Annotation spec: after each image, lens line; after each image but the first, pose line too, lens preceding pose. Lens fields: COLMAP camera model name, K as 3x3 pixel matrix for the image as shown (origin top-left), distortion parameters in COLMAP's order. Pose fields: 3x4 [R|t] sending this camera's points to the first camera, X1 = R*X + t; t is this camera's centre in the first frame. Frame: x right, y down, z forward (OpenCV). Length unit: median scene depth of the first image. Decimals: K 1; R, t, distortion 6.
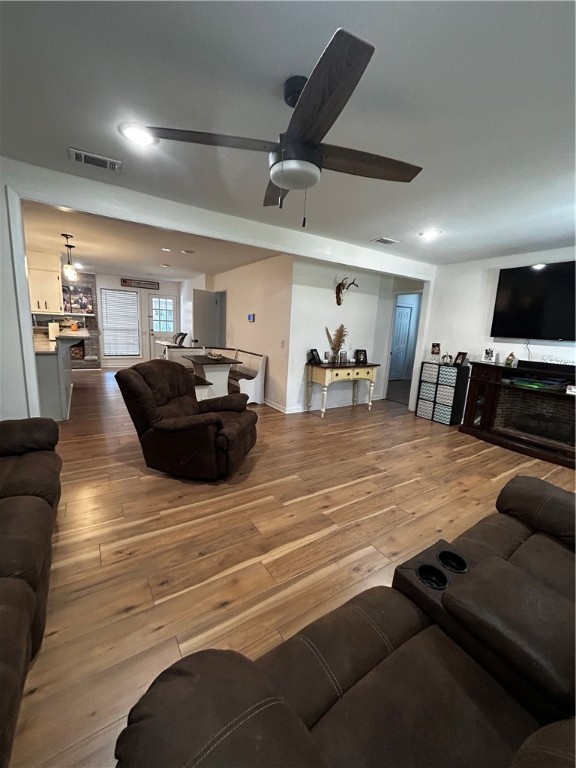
lens RADIAL K [[310.0, 0, 287.0], [0, 310.0, 382.4], [0, 0, 1]] dist [-0.002575, 0.002073]
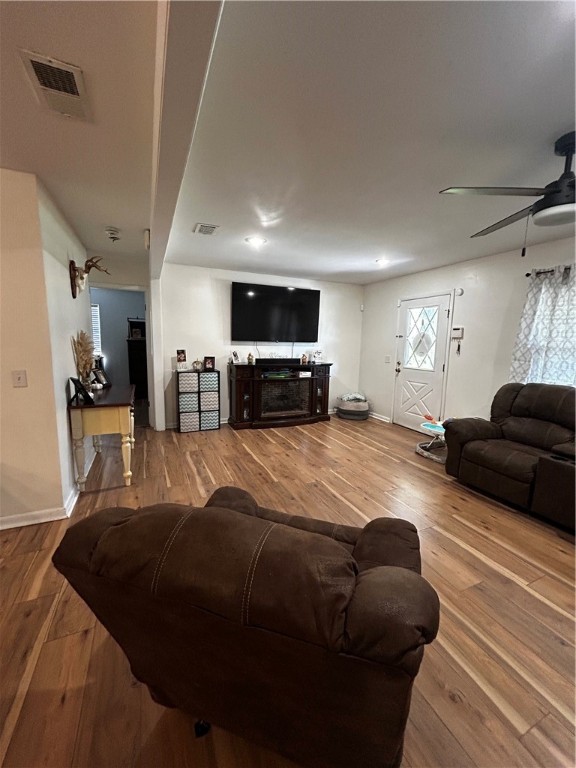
lens RADIAL K [[310.0, 0, 290.6], [0, 310.0, 382.4], [0, 0, 1]] dist [-0.002575, 0.002073]
pose [[0.149096, -0.179993, 0.972303, -0.458912], [0.162936, 0.974324, 0.155382, -0.146961], [-0.975306, 0.135256, 0.174595, 0.645642]]
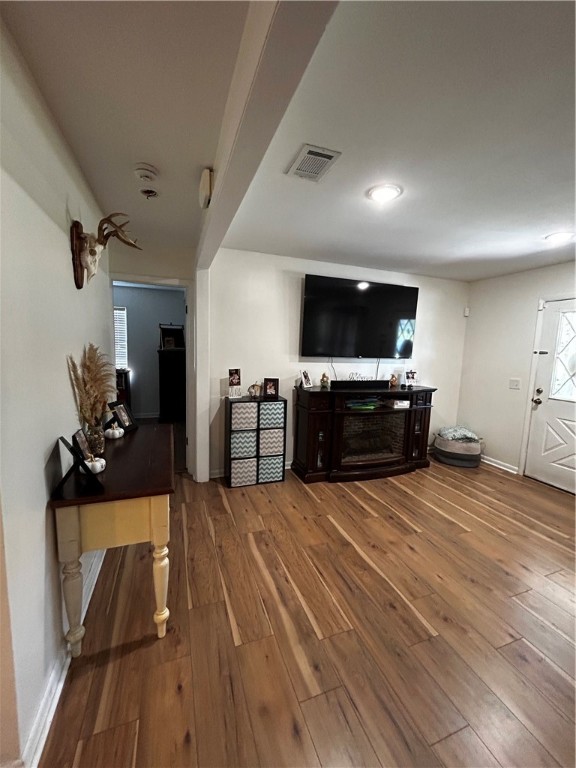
lens RADIAL K [[310.0, 0, 291.9], [0, 310.0, 382.4], [0, 0, 1]] dist [-0.002575, 0.002073]
pose [[0.214621, -0.155005, 0.964319, -0.149607], [0.153085, 0.980462, 0.123529, -0.193587], [-0.964626, 0.121111, 0.234157, 0.885023]]
